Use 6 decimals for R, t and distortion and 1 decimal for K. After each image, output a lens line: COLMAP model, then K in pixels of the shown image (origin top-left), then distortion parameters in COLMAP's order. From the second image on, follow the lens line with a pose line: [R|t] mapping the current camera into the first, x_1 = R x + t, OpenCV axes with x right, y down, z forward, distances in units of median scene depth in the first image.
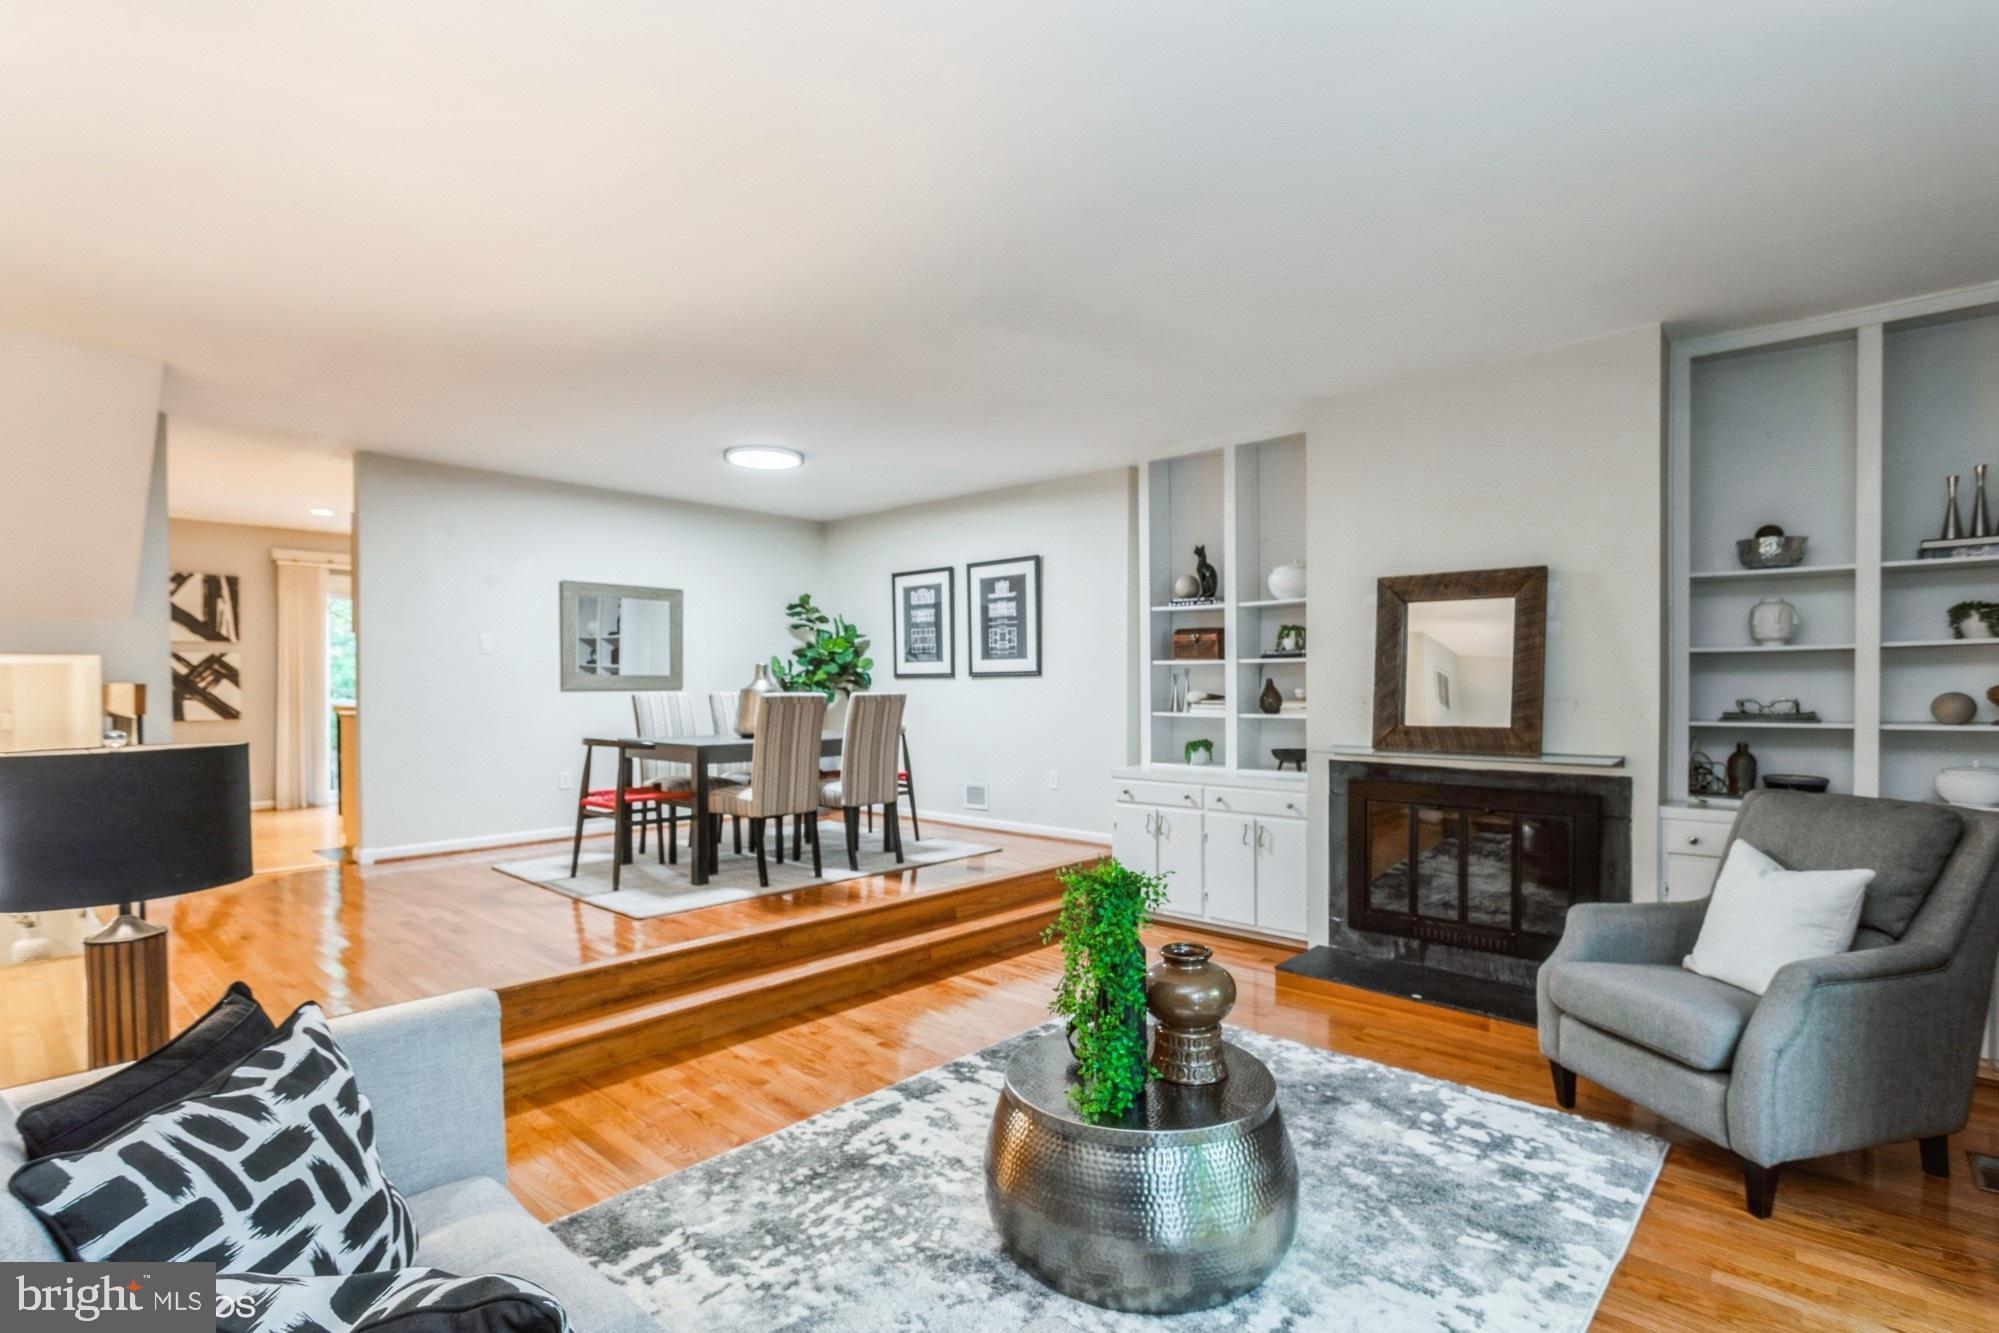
lens RADIAL K [[950.7, 0, 995.1], [0, 950.7, 687.5], [0, 0, 1]] dist [0.004203, -0.000739]
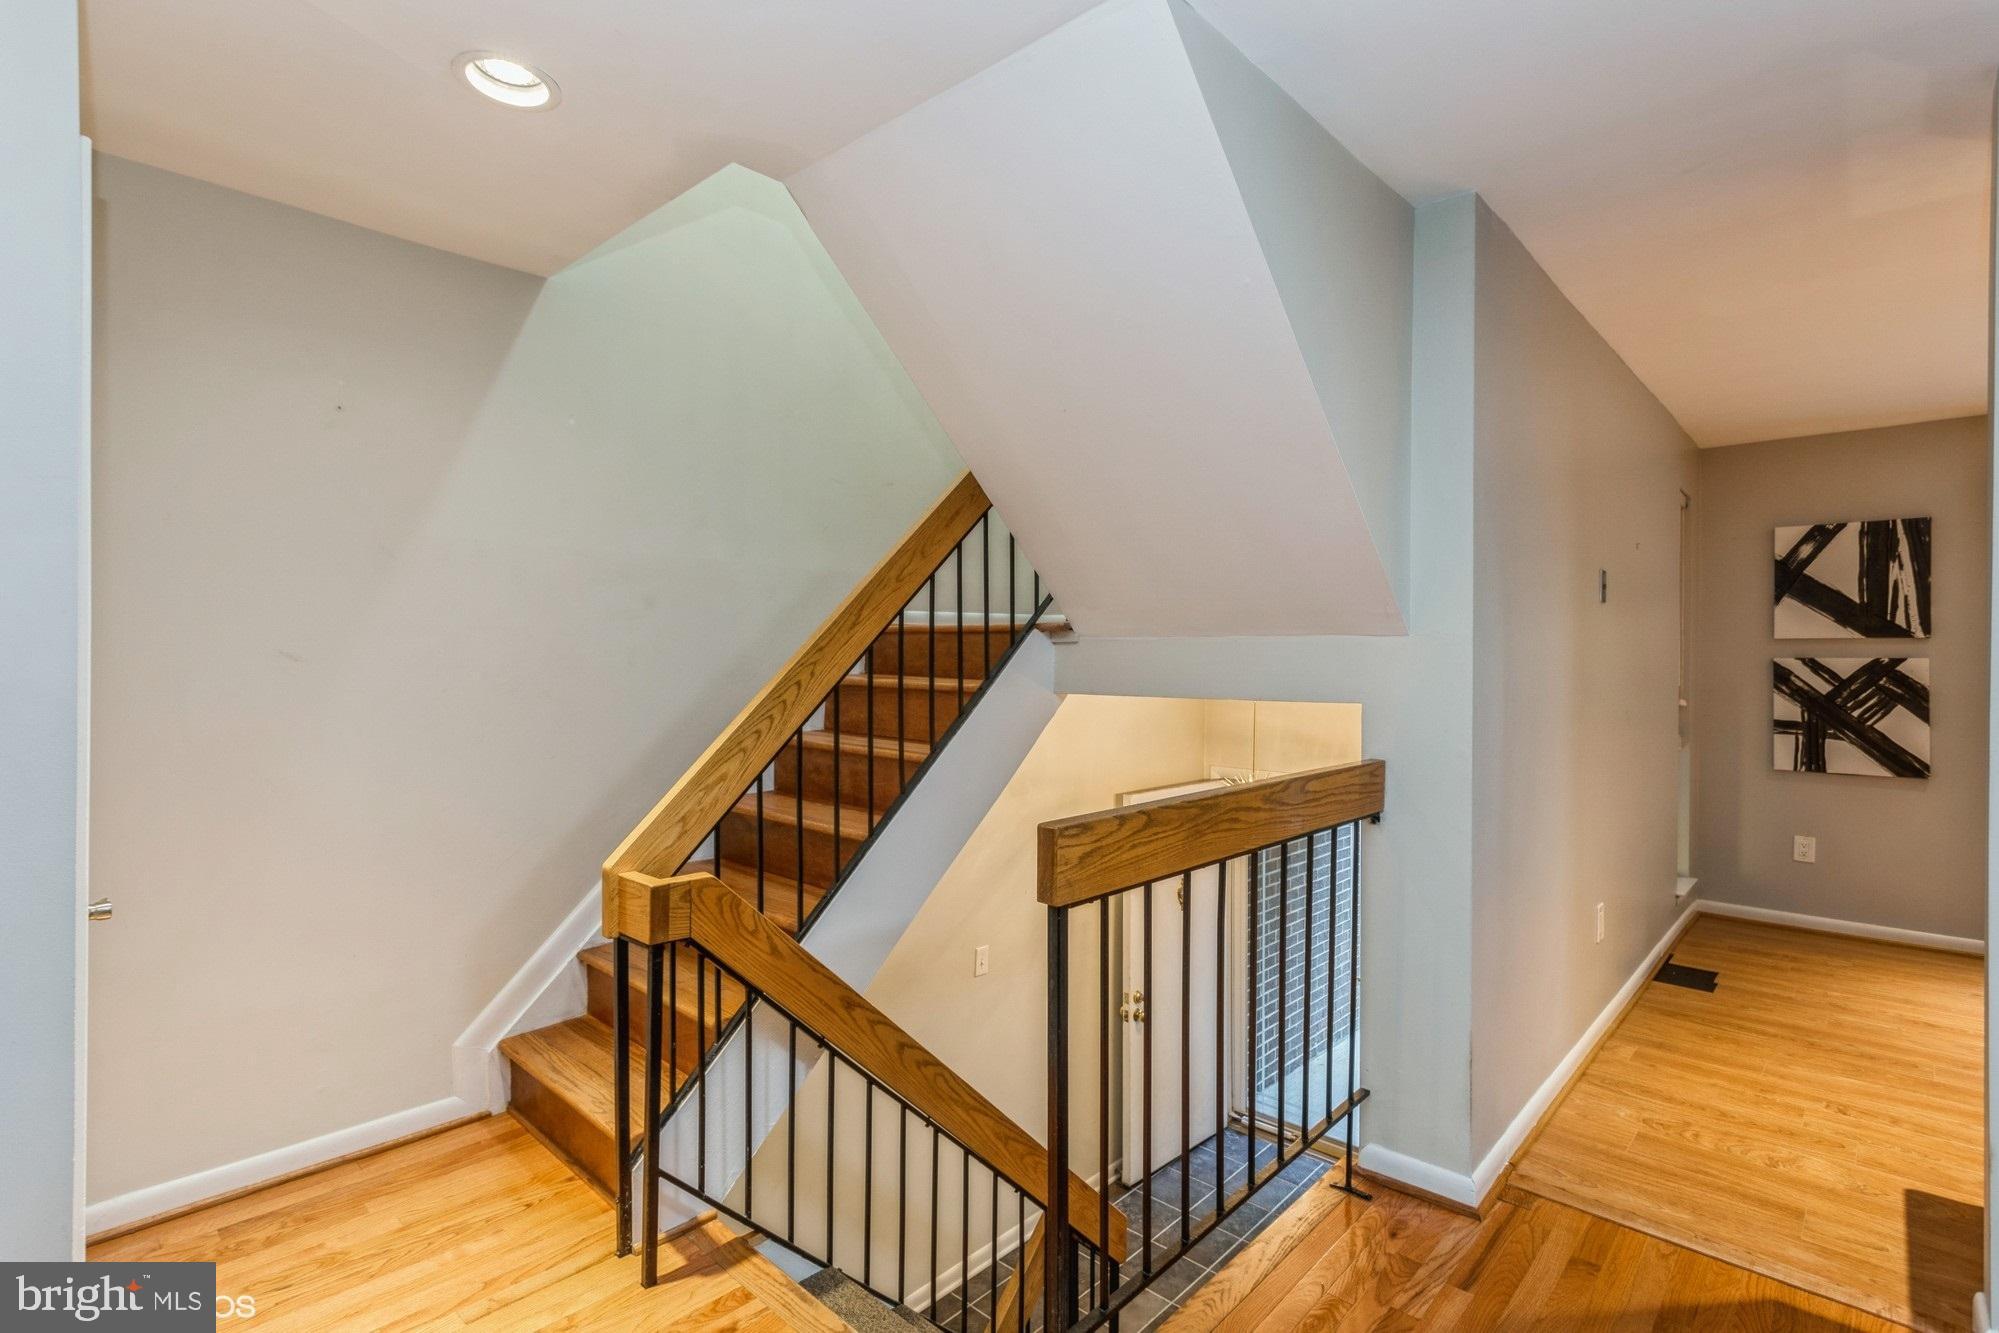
lens RADIAL K [[950.7, 0, 990.2], [0, 950.7, 651.2], [0, 0, 1]] dist [0.004203, -0.000739]
pose [[-0.001648, 0.002809, -0.999995, -0.307765], [-0.010455, 0.999941, 0.002826, -0.044876], [0.999944, 0.010460, -0.001619, 0.580579]]
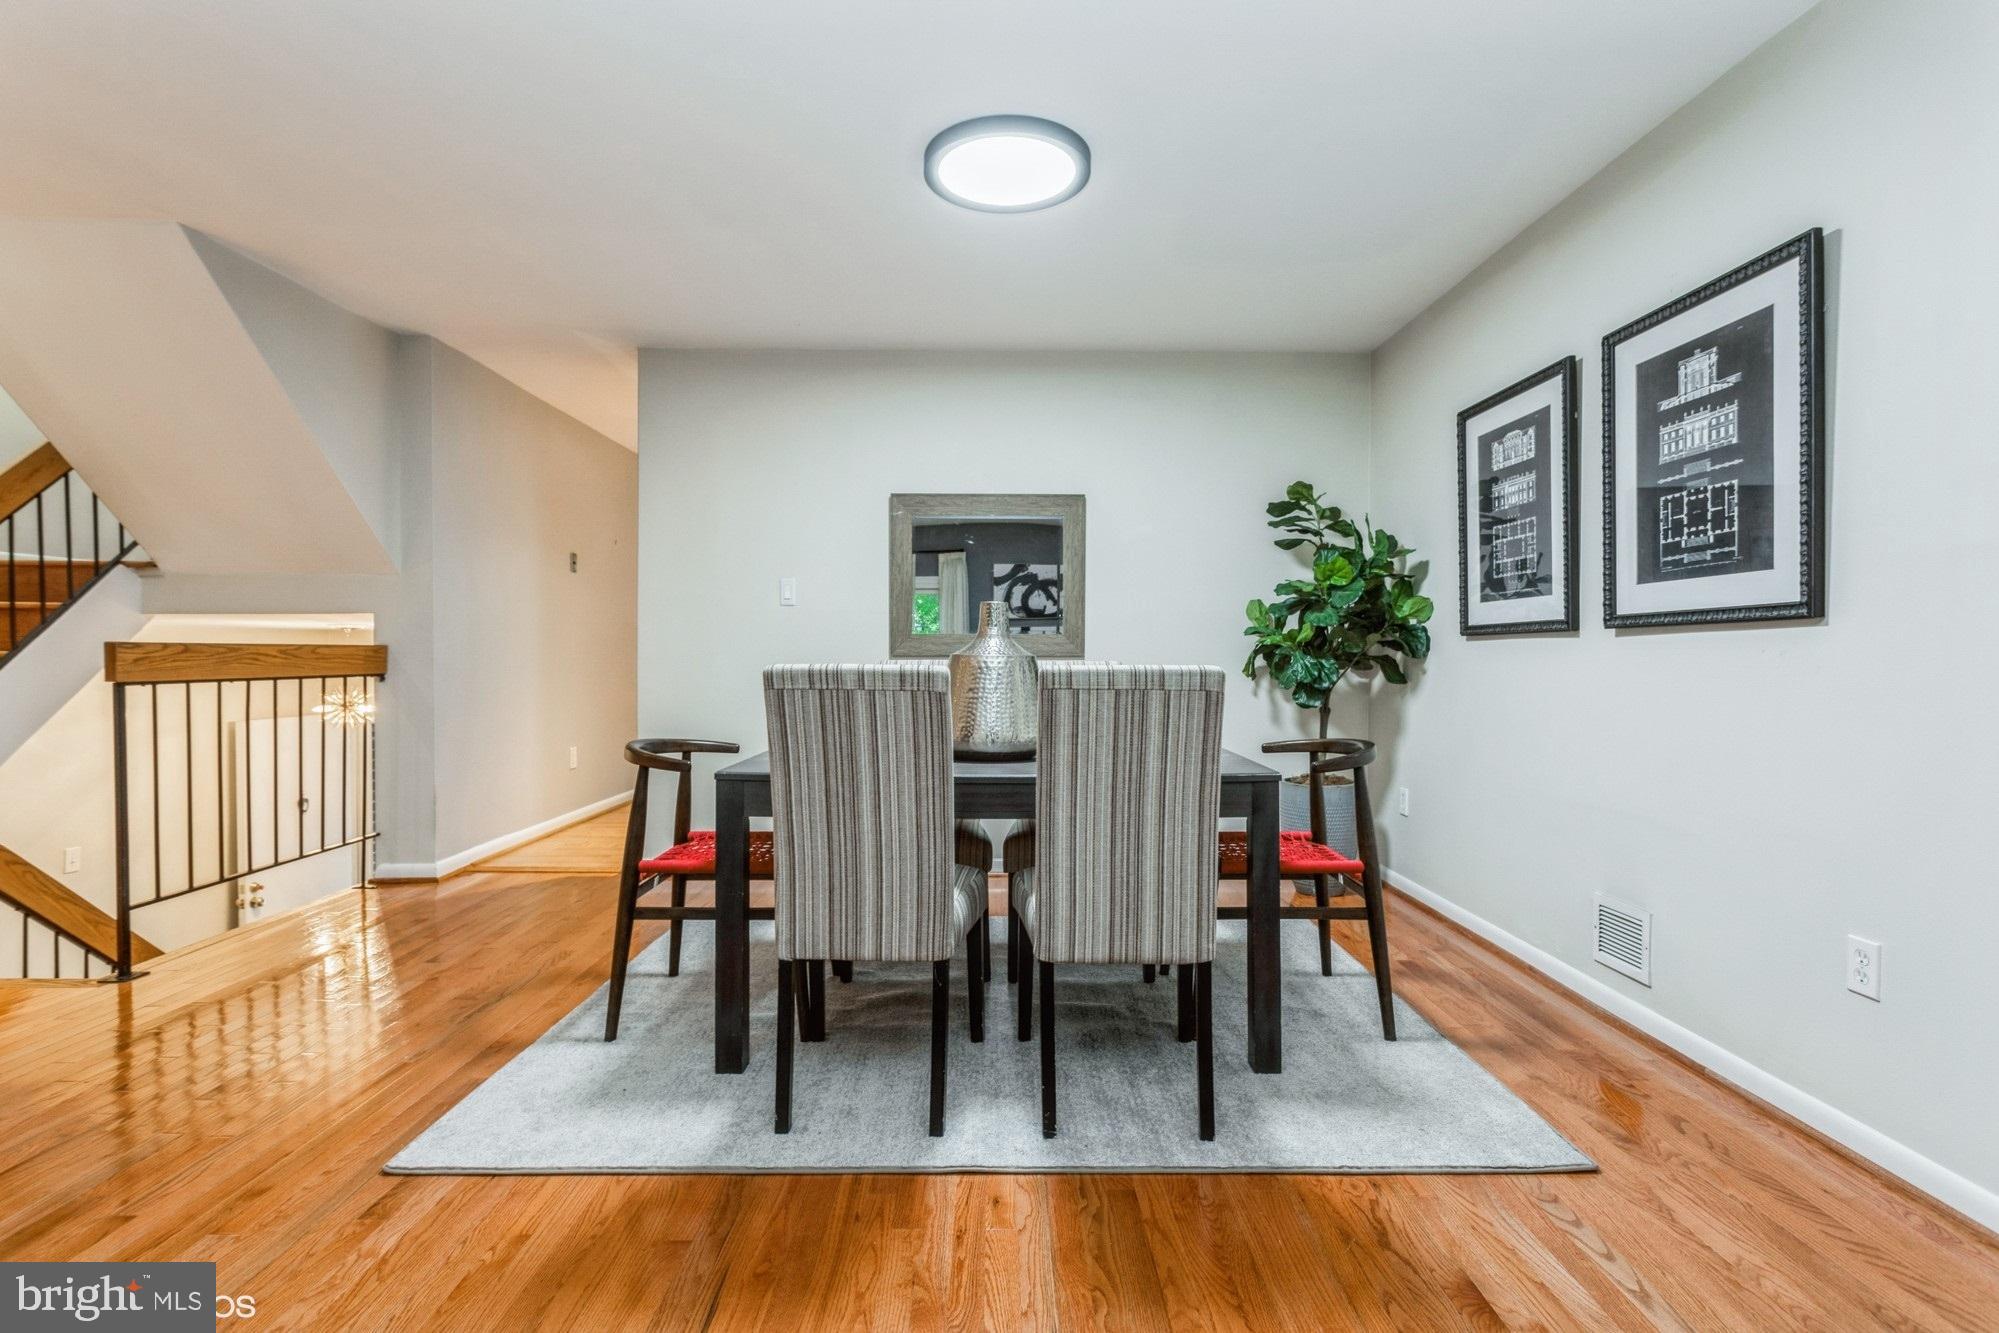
lens RADIAL K [[950.7, 0, 1000.6], [0, 950.7, 672.5], [0, 0, 1]] dist [0.004203, -0.000739]
pose [[0.689706, 0.017677, -0.723873, 0.089555], [-0.007524, 0.999823, 0.017247, 0.001956], [0.724050, -0.006449, 0.689717, 0.588267]]
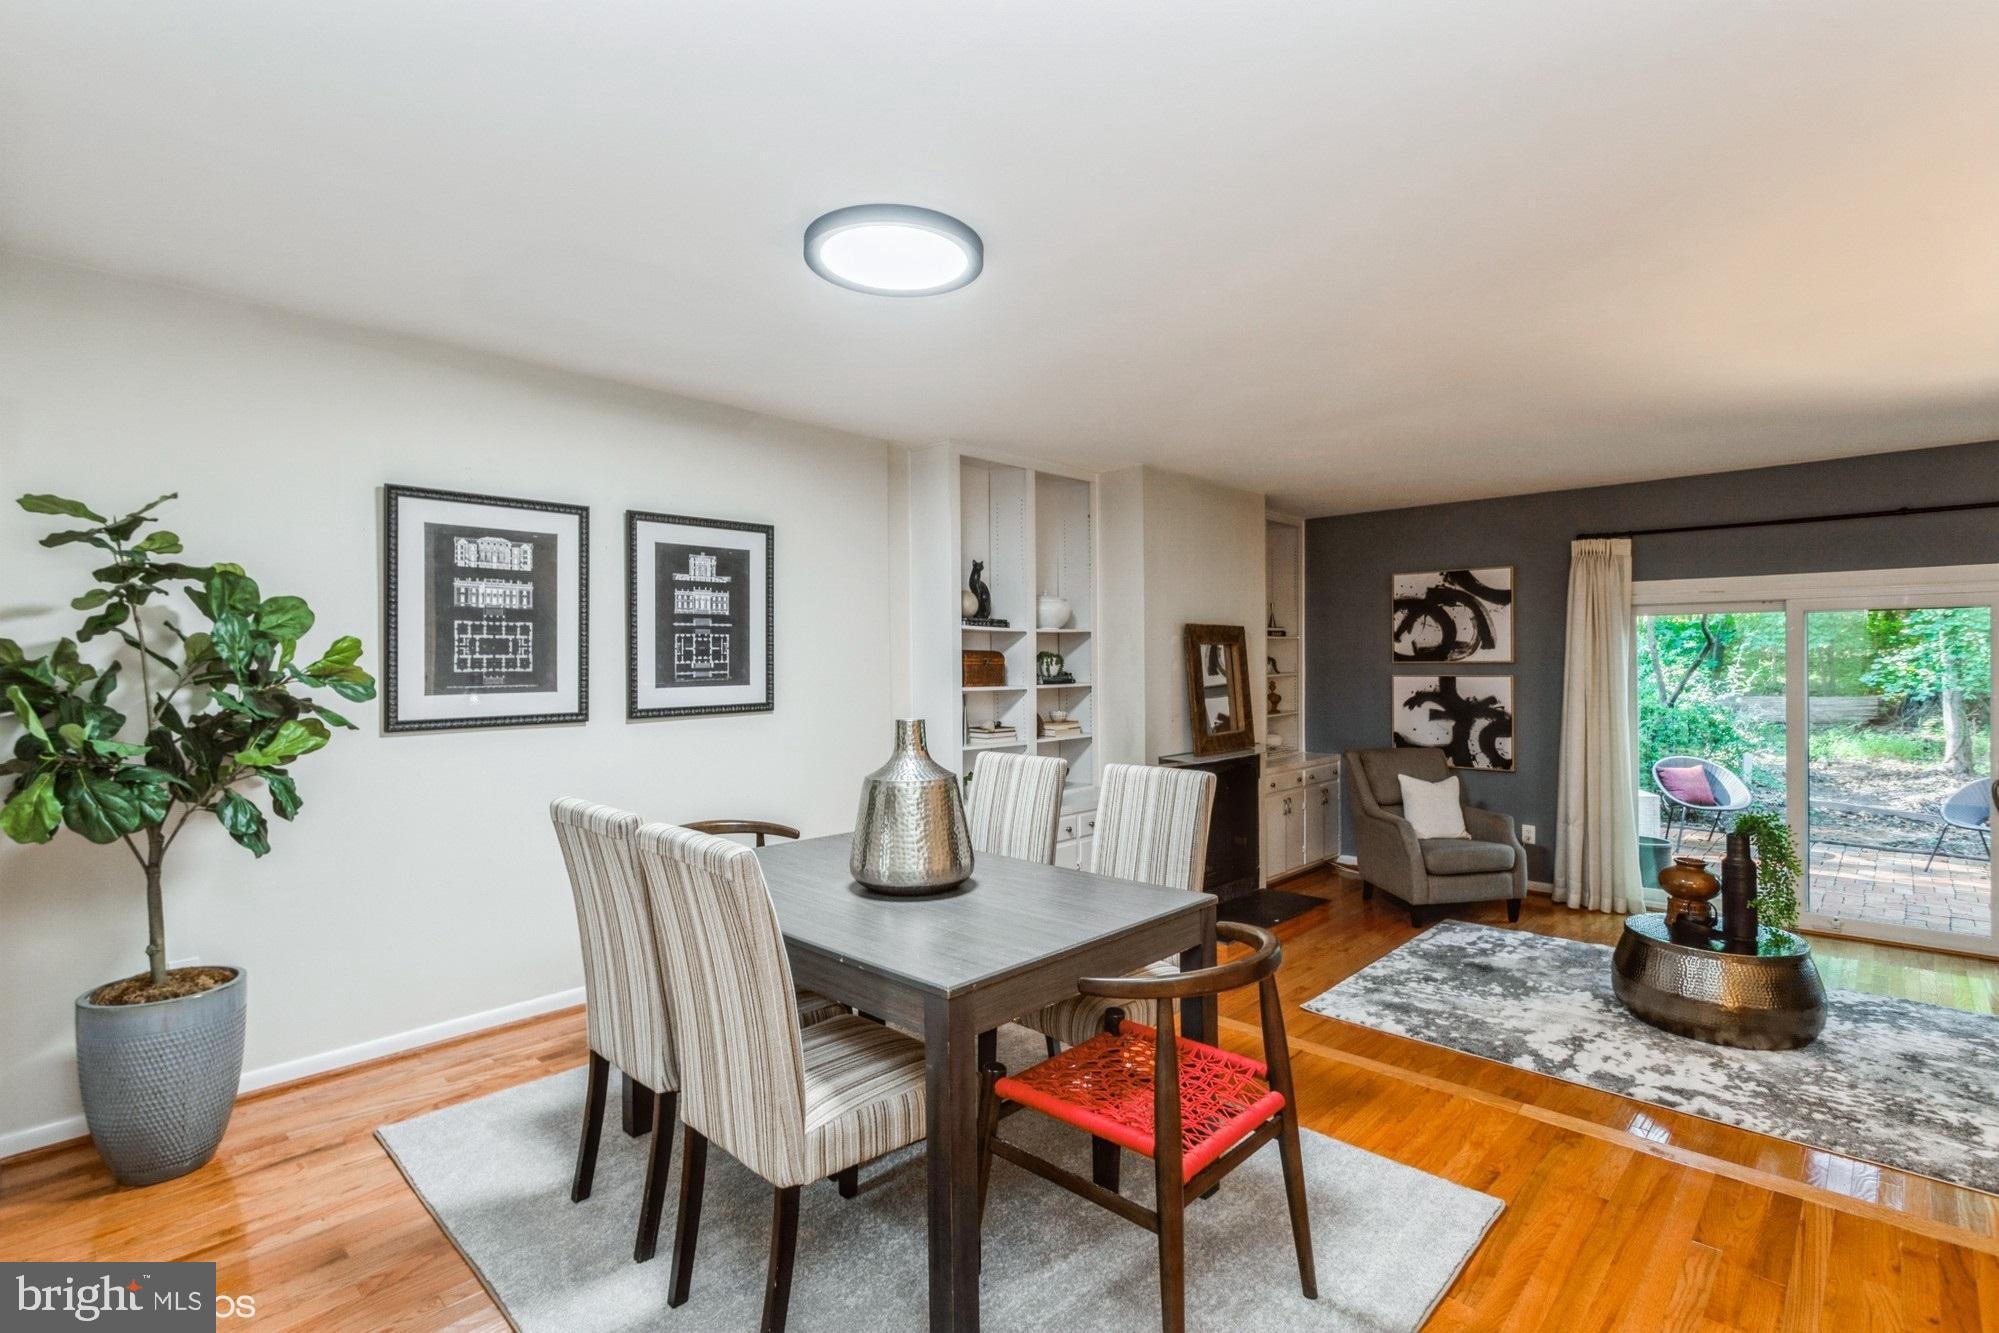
lens RADIAL K [[950.7, 0, 986.2], [0, 950.7, 659.1], [0, 0, 1]] dist [0.004203, -0.000739]
pose [[0.020002, 0.001425, 0.999799, -0.604025], [0.009541, 0.999953, -0.001616, -0.045230], [-0.999754, 0.009572, 0.019987, 0.837141]]
